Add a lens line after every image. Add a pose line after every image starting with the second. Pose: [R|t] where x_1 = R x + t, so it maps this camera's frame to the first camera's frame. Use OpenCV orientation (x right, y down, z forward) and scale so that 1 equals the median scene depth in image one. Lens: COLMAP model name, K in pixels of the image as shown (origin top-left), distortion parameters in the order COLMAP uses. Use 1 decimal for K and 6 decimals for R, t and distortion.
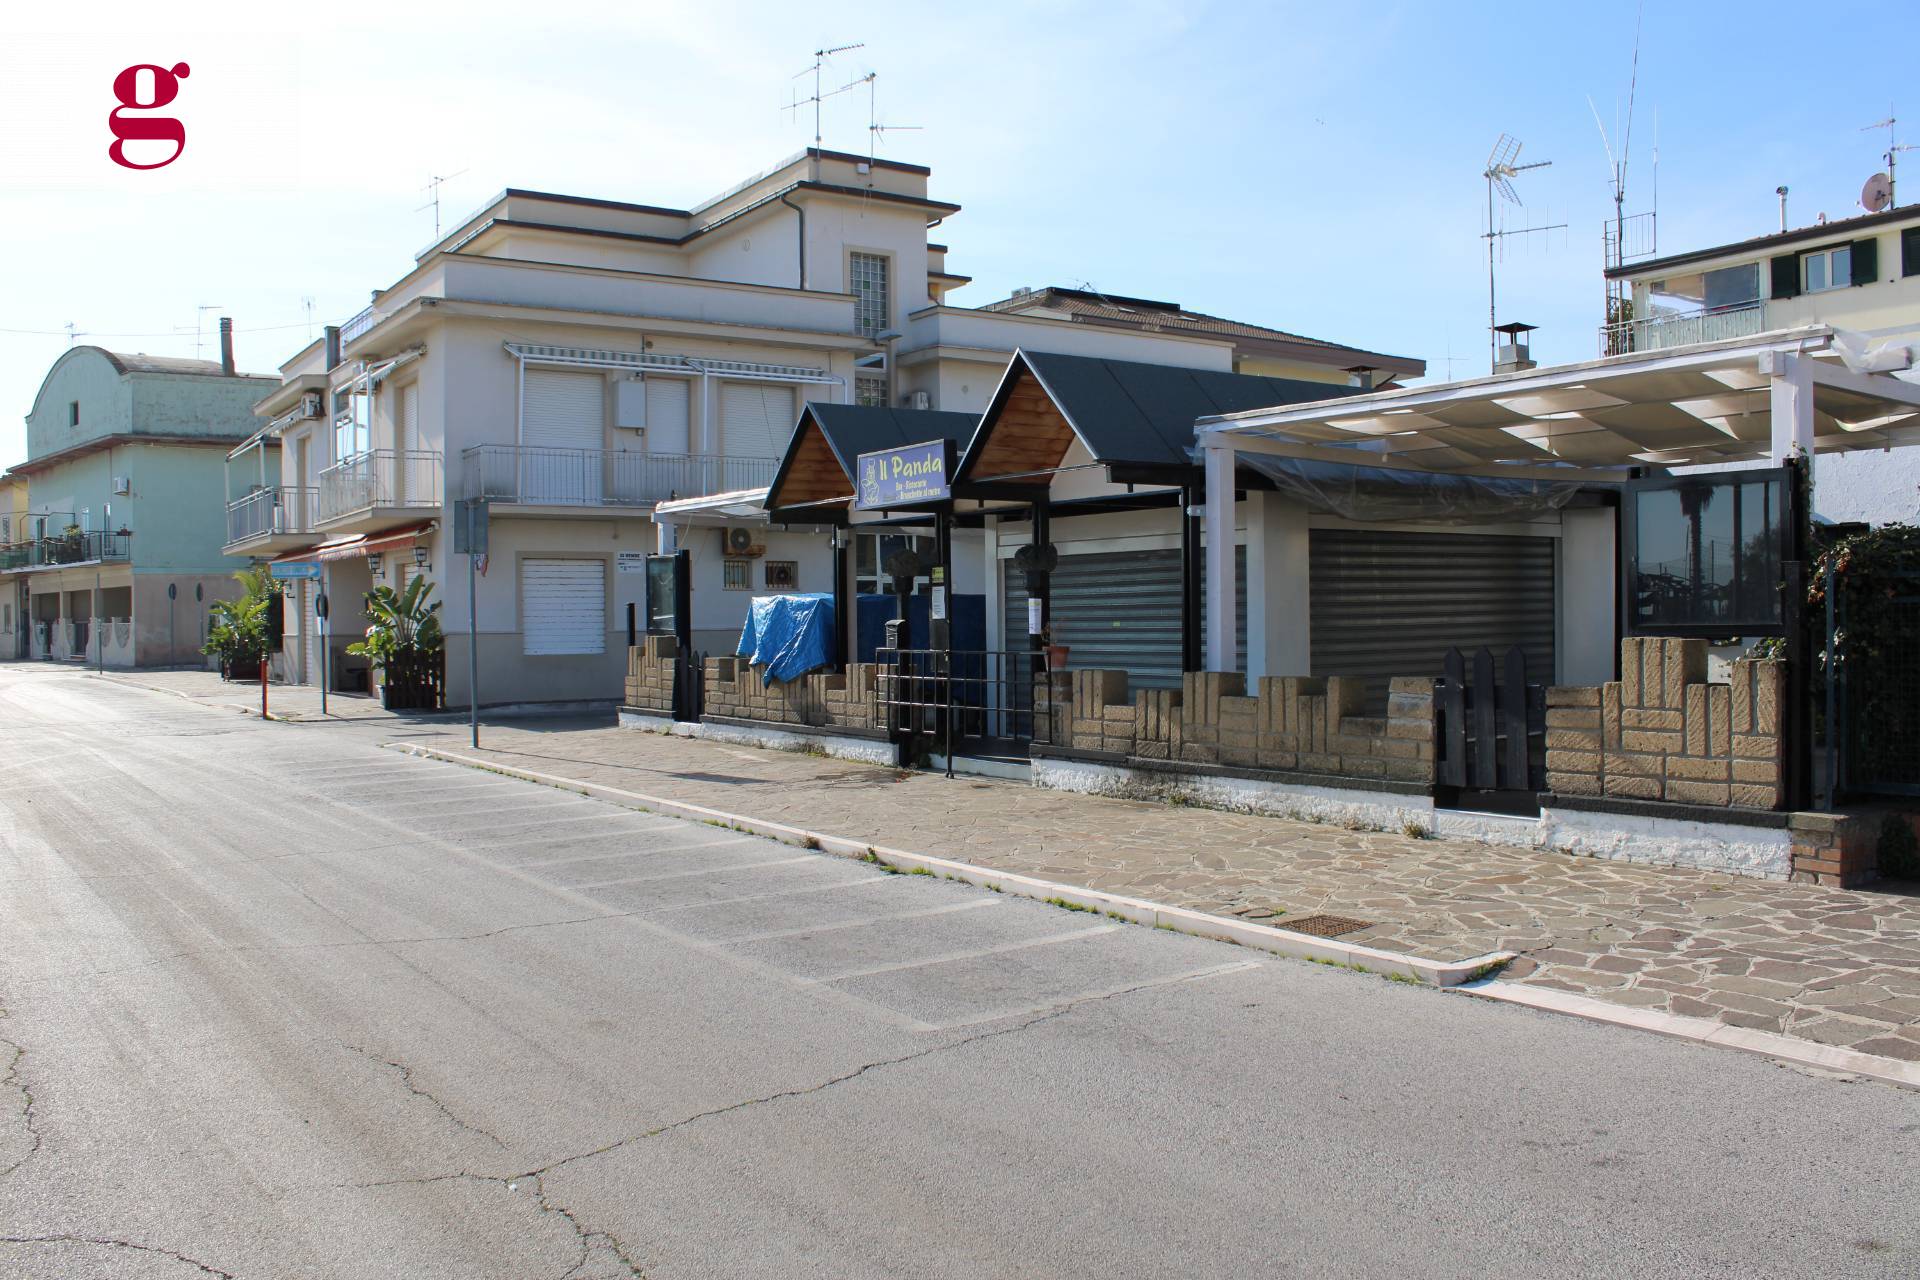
lens RADIAL K [[1561.2, 0, 960.0], [0, 1561.2, 640.0], [0, 0, 1]] dist [-0.102333, 0.007167]
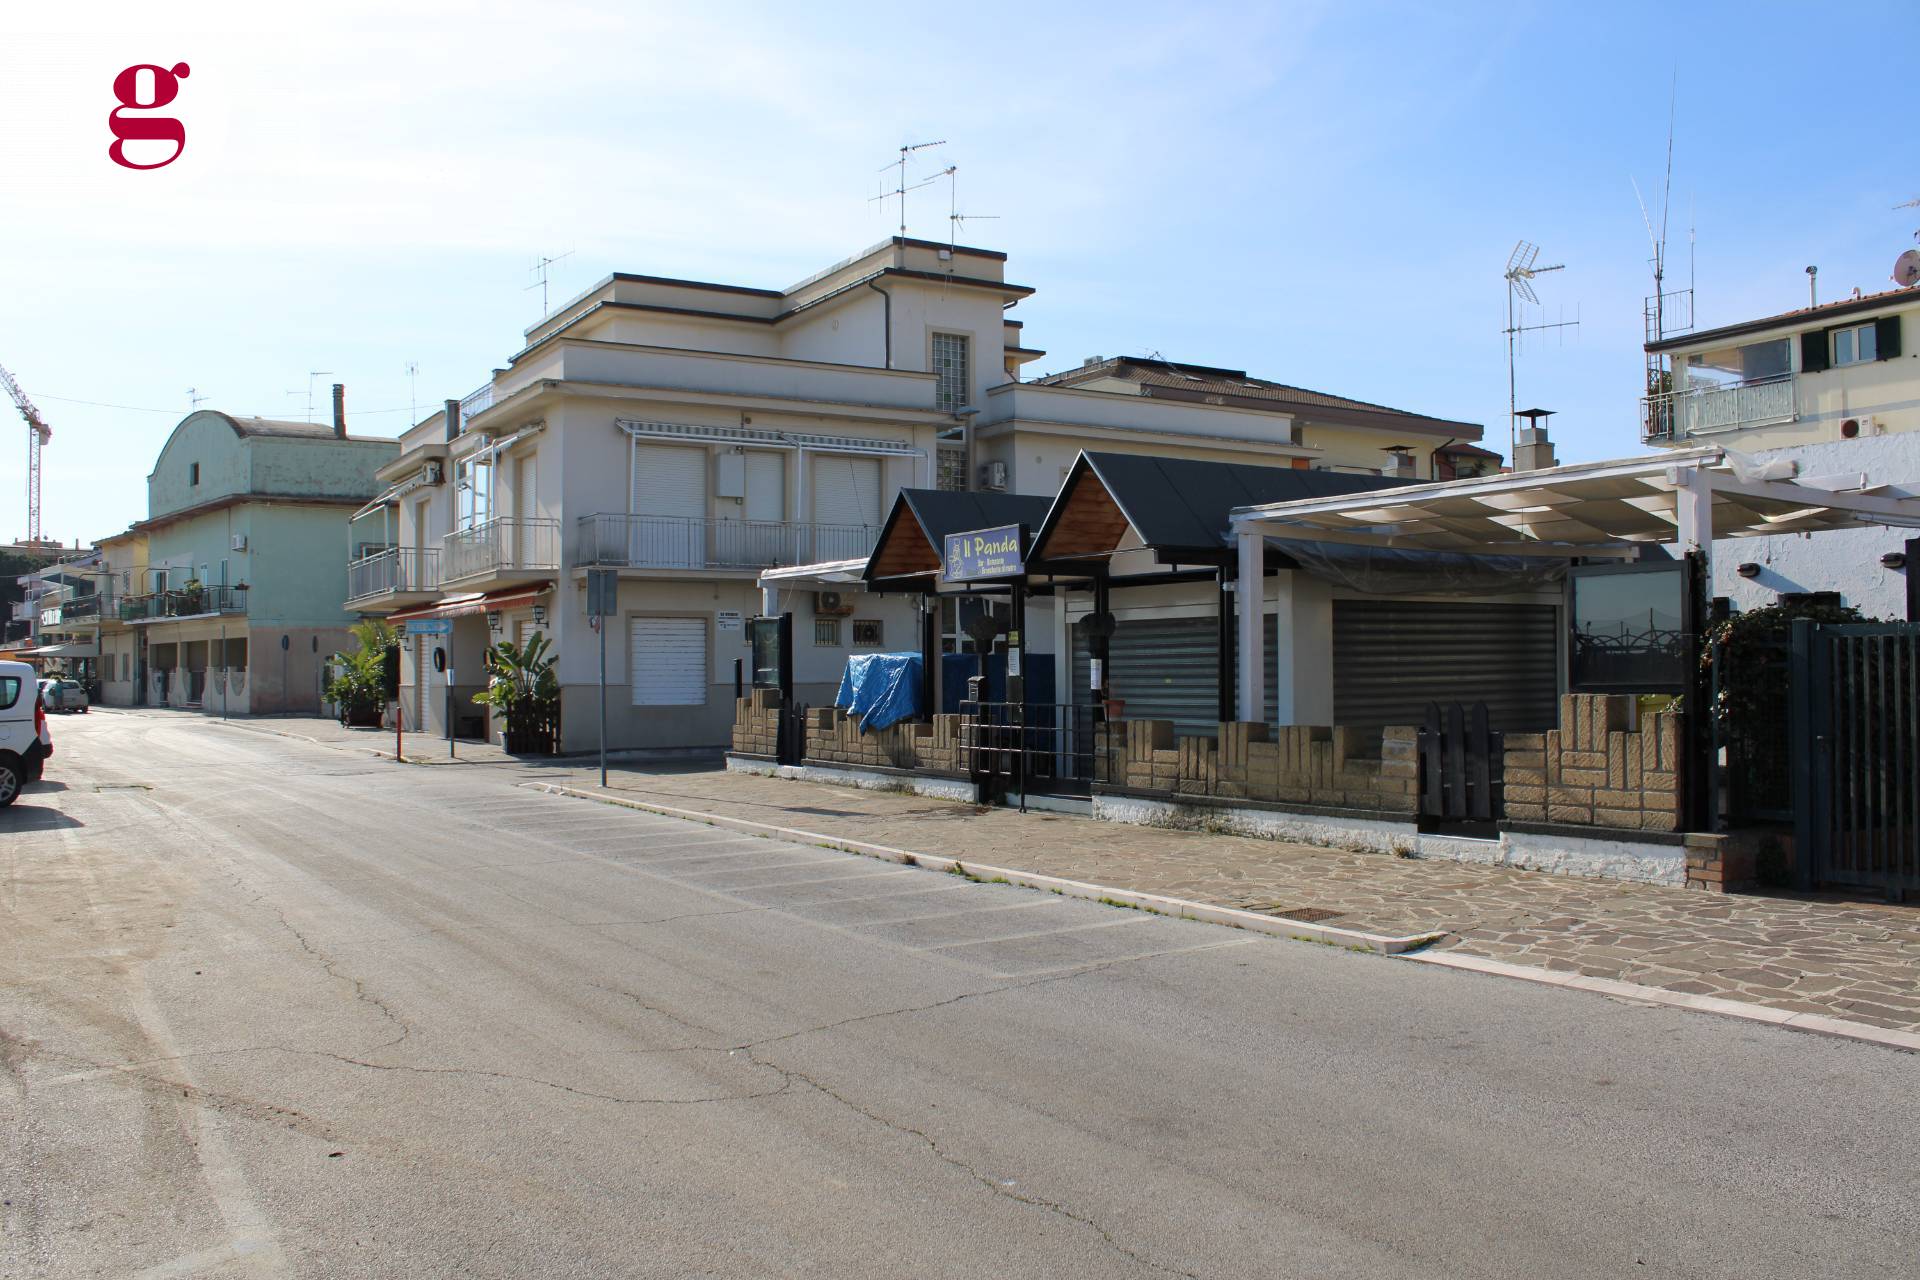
lens RADIAL K [[1561.2, 0, 960.0], [0, 1561.2, 640.0], [0, 0, 1]] dist [-0.102333, 0.007167]
pose [[0.998854, 0.003434, -0.047731, 0.001572], [-0.005061, 0.999409, -0.034004, -0.000457], [0.047586, 0.034207, 0.998281, -0.152574]]
